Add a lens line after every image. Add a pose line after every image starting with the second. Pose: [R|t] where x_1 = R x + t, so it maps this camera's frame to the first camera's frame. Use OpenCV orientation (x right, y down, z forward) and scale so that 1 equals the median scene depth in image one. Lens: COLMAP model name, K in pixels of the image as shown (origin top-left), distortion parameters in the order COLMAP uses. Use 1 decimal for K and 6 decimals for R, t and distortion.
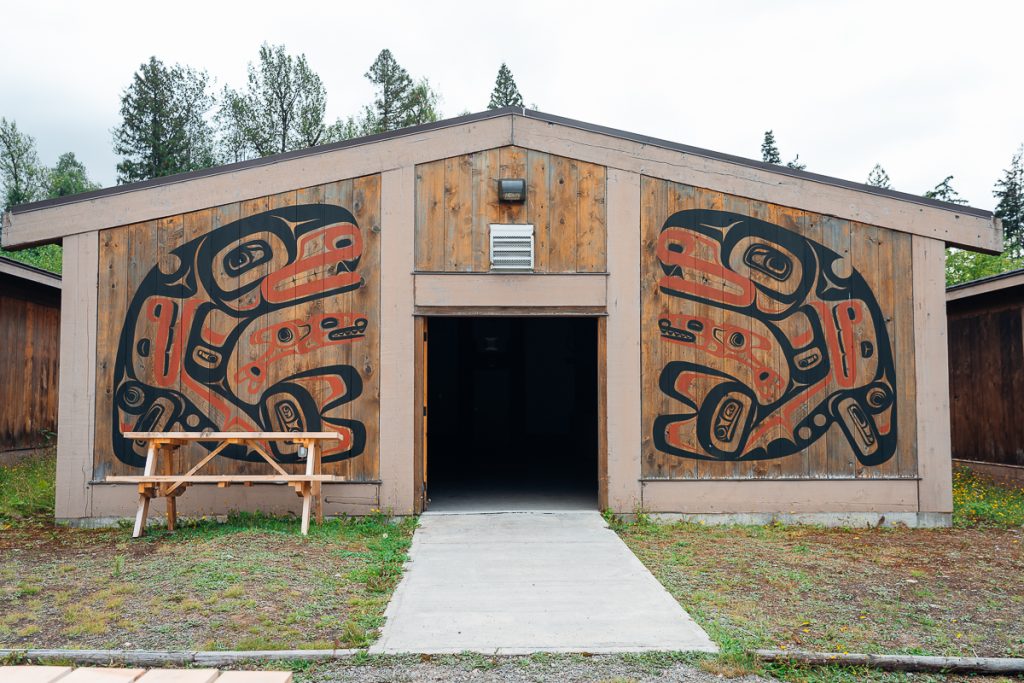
lens RADIAL K [[928.7, 0, 512.0], [0, 928.7, 347.4], [0, 0, 1]] dist [0.051023, 0.000000]
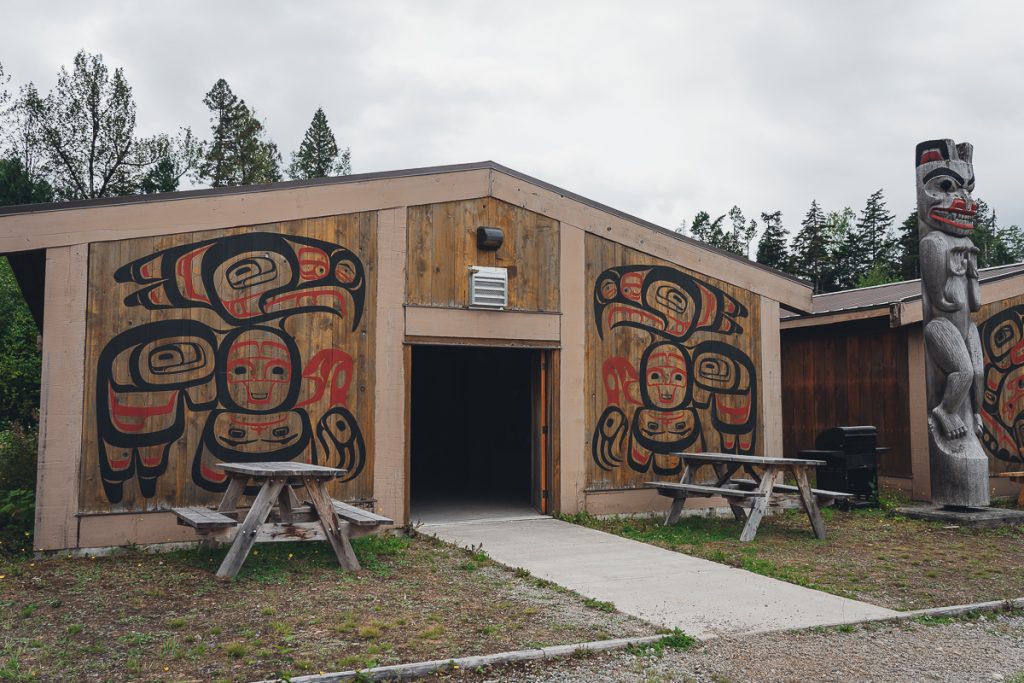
lens RADIAL K [[875.4, 0, 513.3], [0, 875.4, 345.7], [0, 0, 1]] dist [-0.011038, 0.022704]
pose [[0.922786, 0.035749, 0.383650, -0.390271], [-0.026202, 0.999204, -0.030085, -0.002689], [-0.384420, 0.017710, 0.922988, -0.016067]]
